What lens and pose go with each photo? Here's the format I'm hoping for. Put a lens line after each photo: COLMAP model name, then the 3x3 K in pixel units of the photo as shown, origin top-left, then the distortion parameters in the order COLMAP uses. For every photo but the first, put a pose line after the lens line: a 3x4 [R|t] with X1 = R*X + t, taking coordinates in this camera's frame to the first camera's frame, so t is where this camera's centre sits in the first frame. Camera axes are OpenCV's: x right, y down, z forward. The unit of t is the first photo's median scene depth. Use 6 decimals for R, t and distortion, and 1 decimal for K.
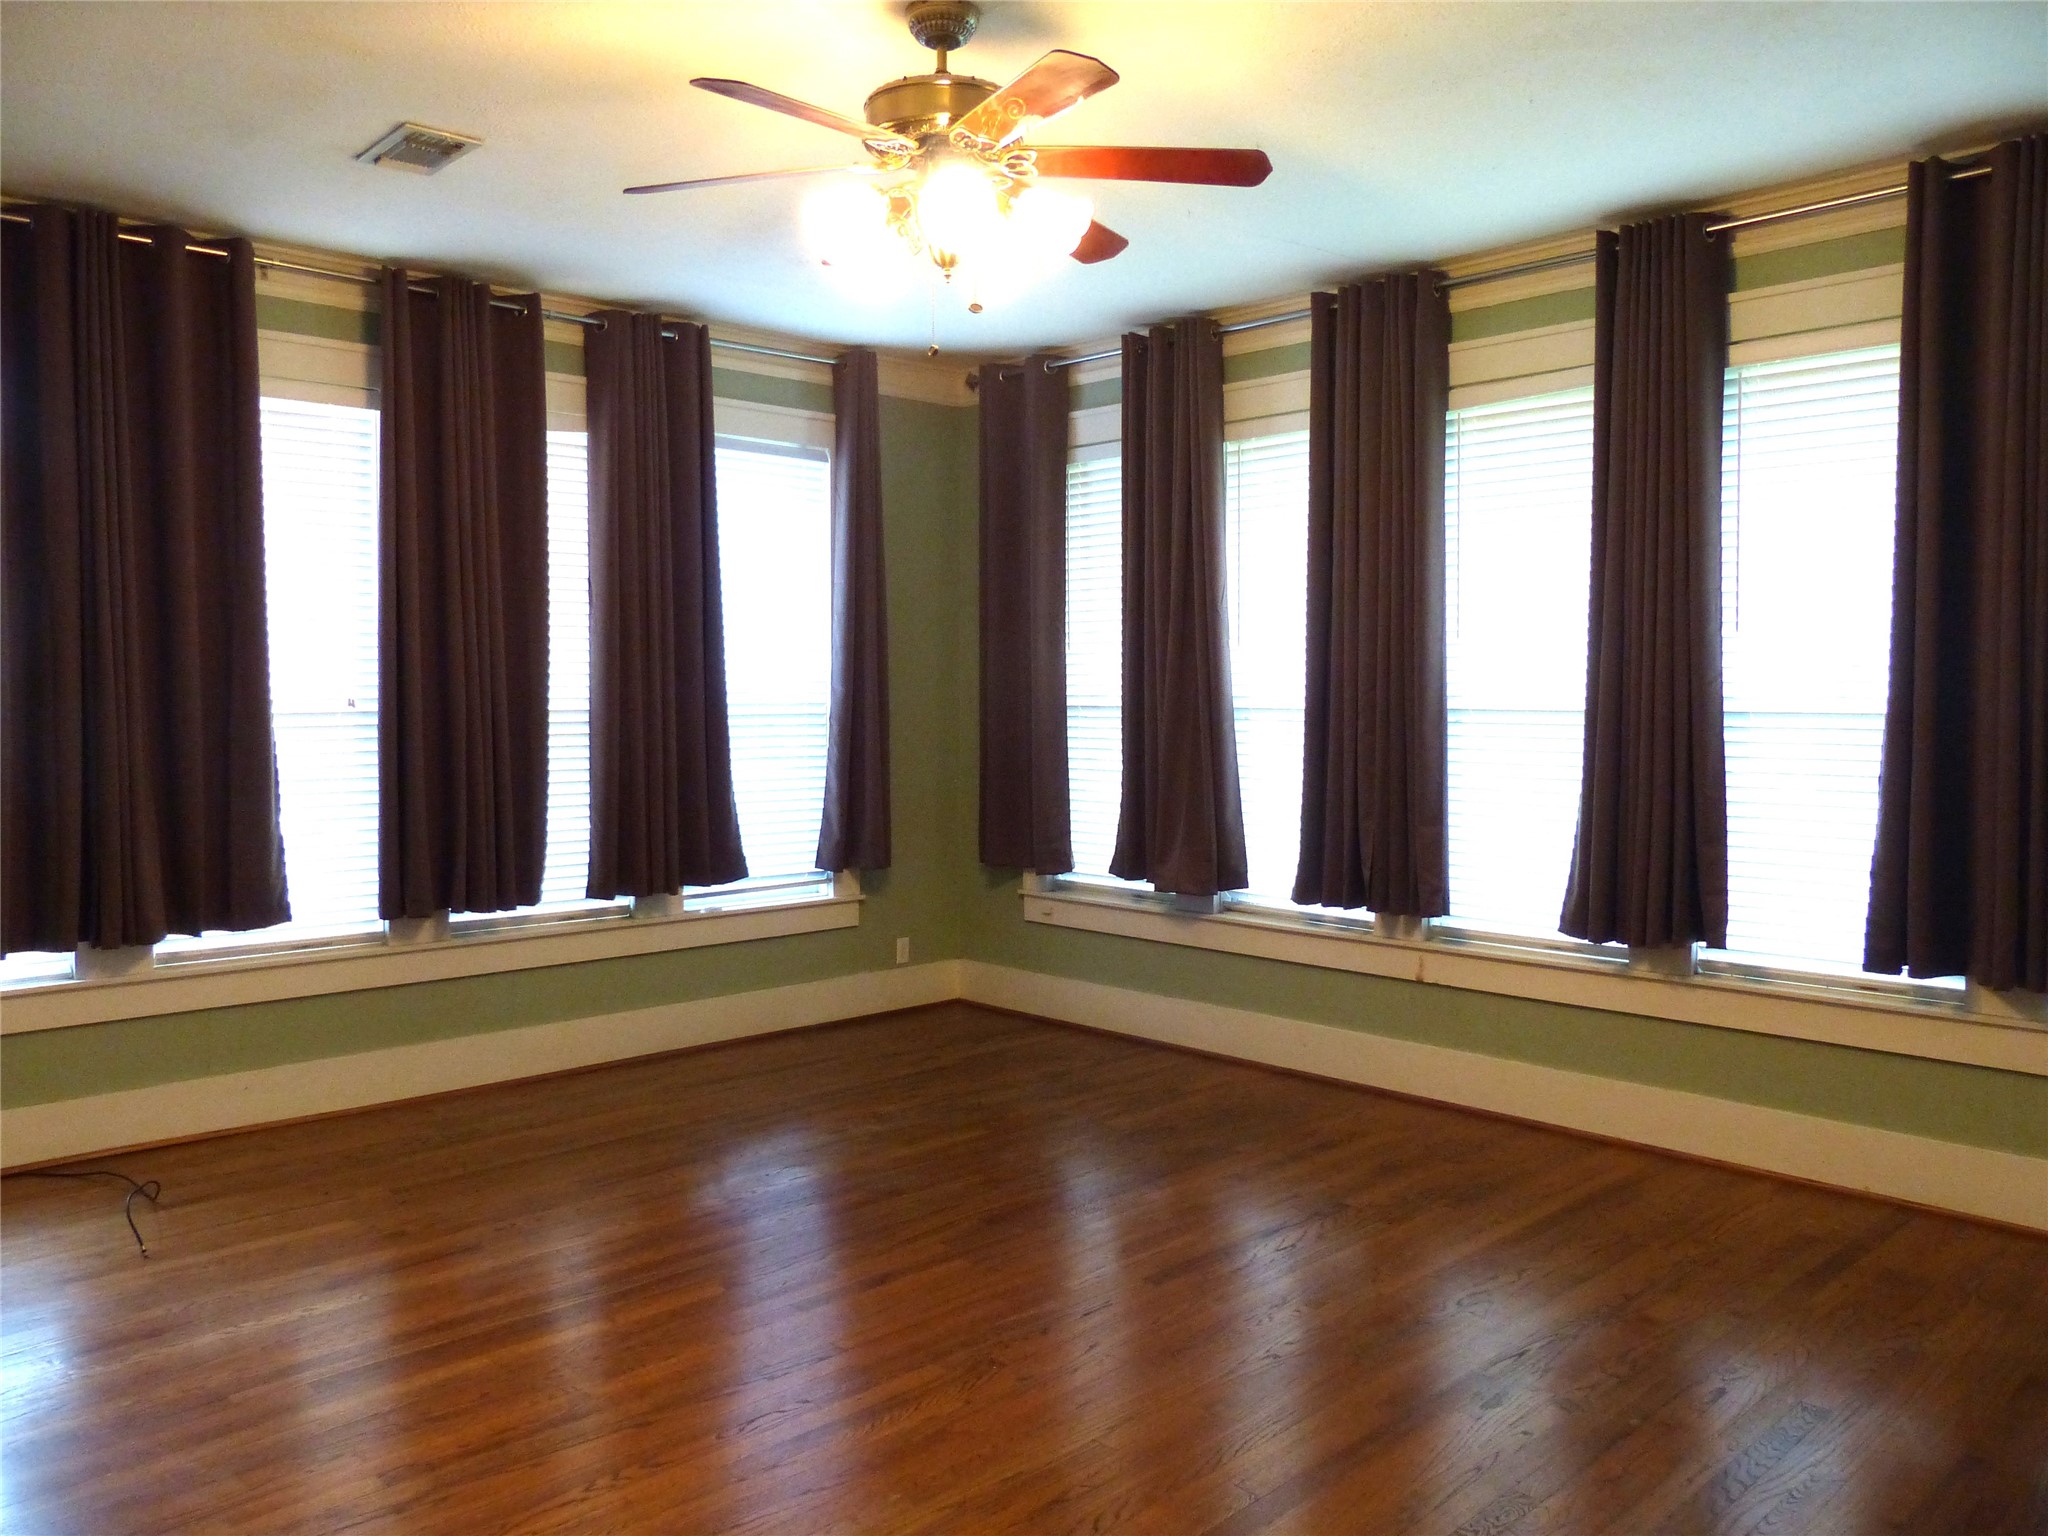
lens RADIAL K [[1529.2, 0, 1002.3], [0, 1529.2, 738.9], [0, 0, 1]] dist [-0.052220, 0.054430]
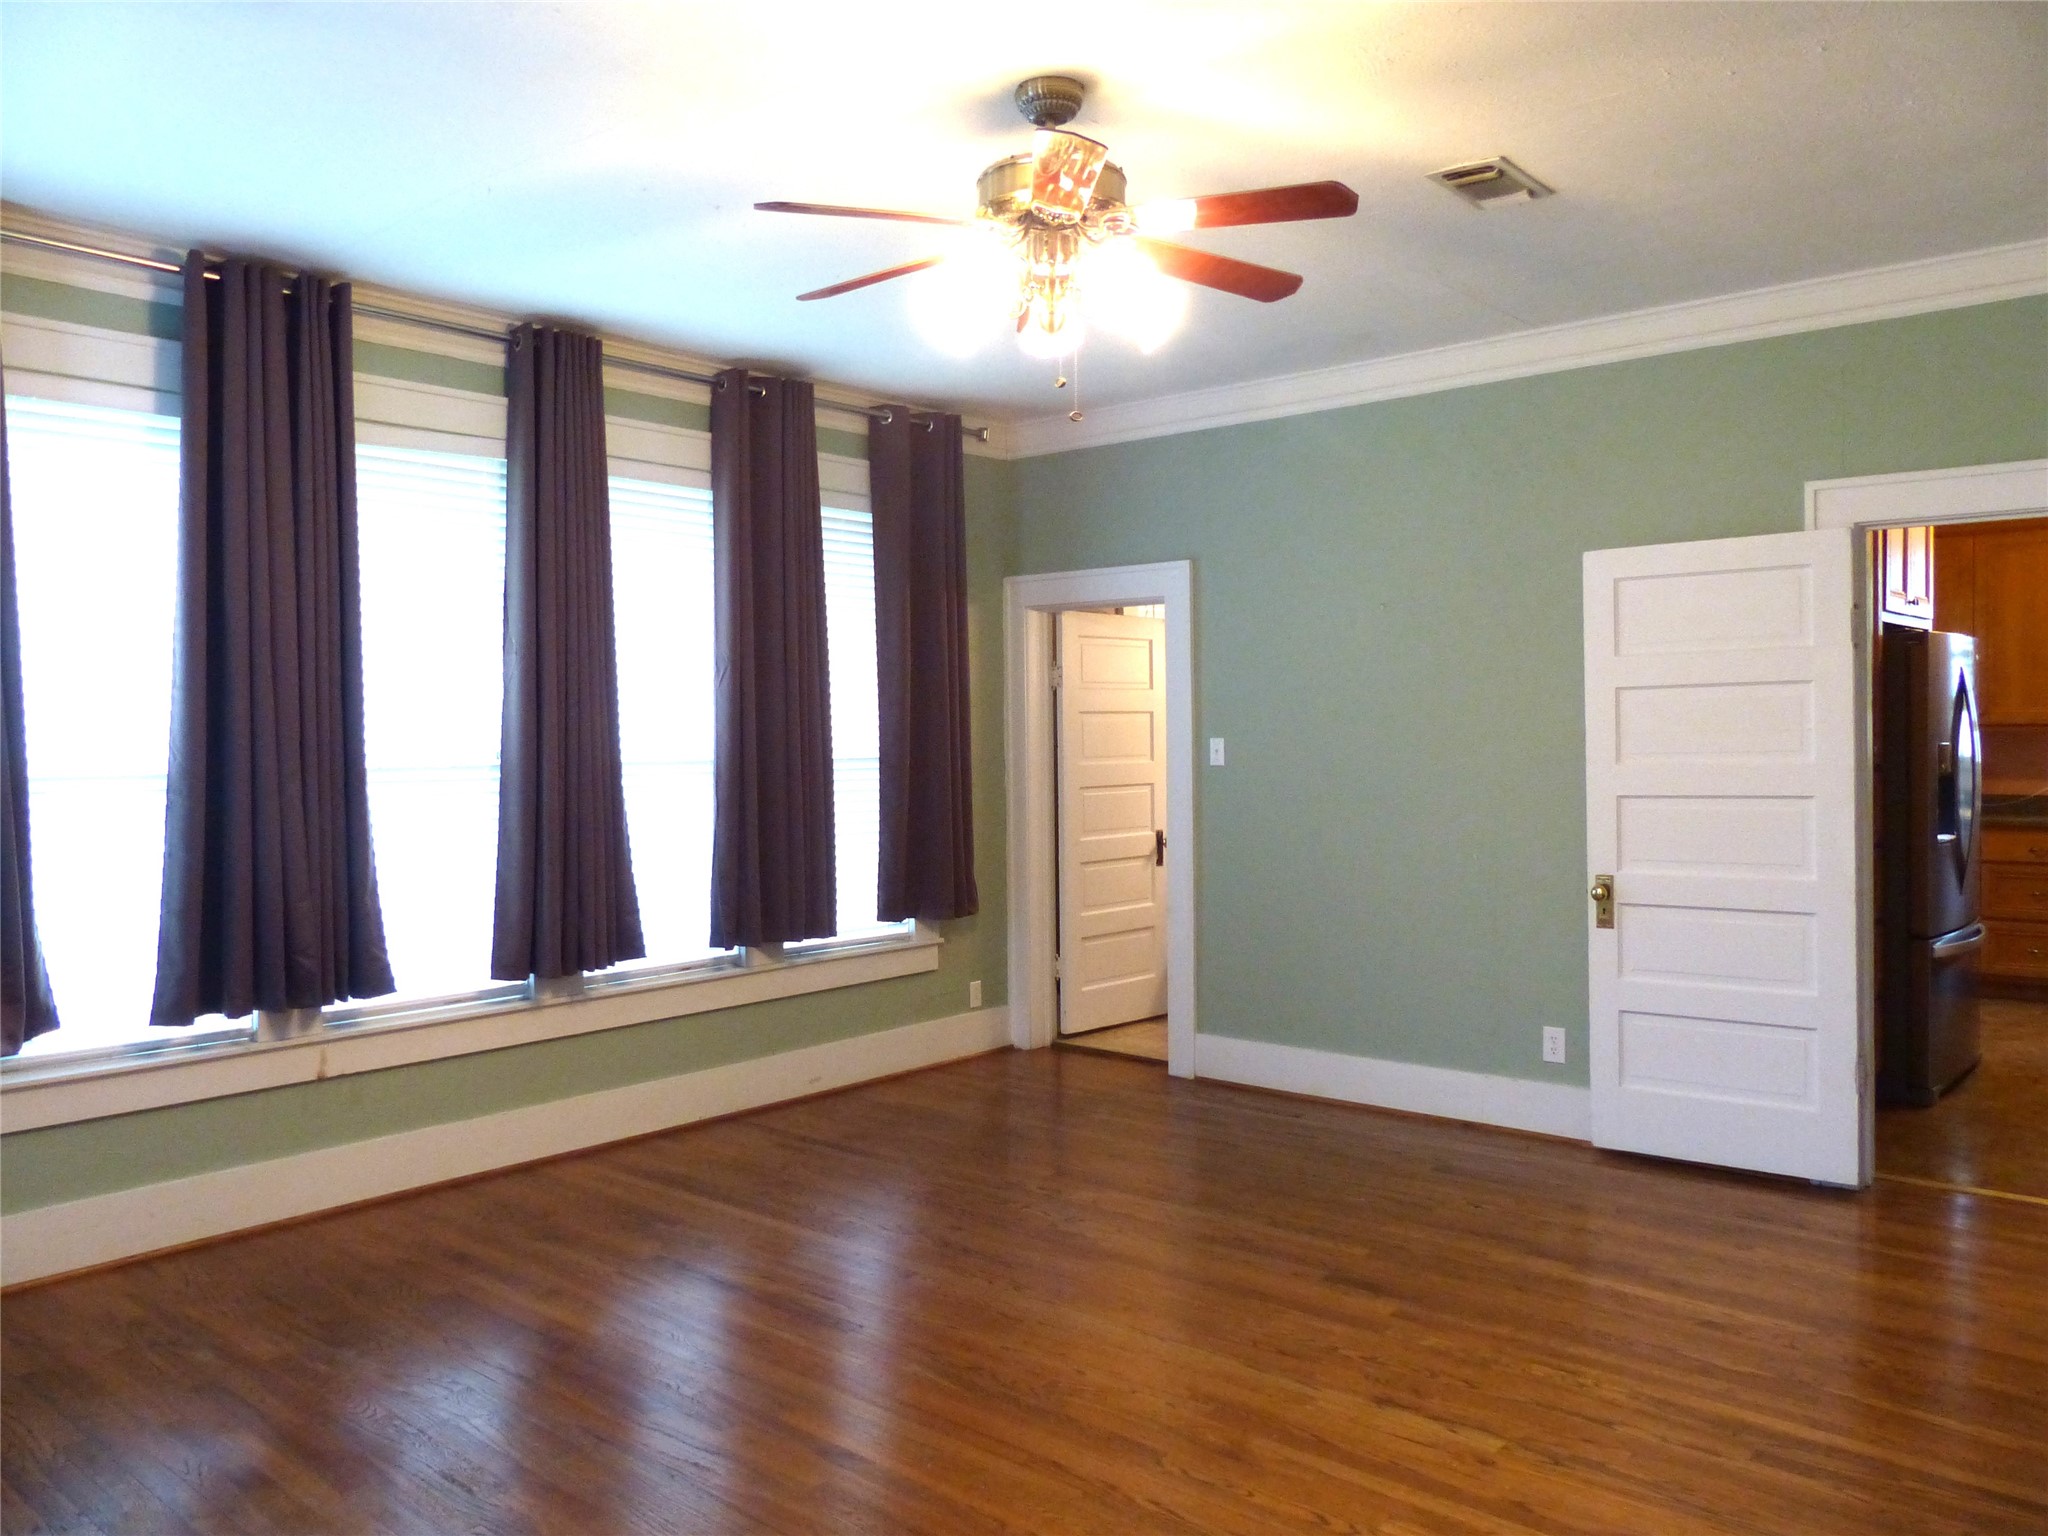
lens RADIAL K [[1529.2, 0, 1002.3], [0, 1529.2, 738.9], [0, 0, 1]] dist [-0.052220, 0.054430]
pose [[-0.090447, 0.001450, 0.995900, -0.683586], [0.042476, 0.999095, 0.002403, -0.024109], [-0.994995, 0.042519, -0.090426, 0.732365]]
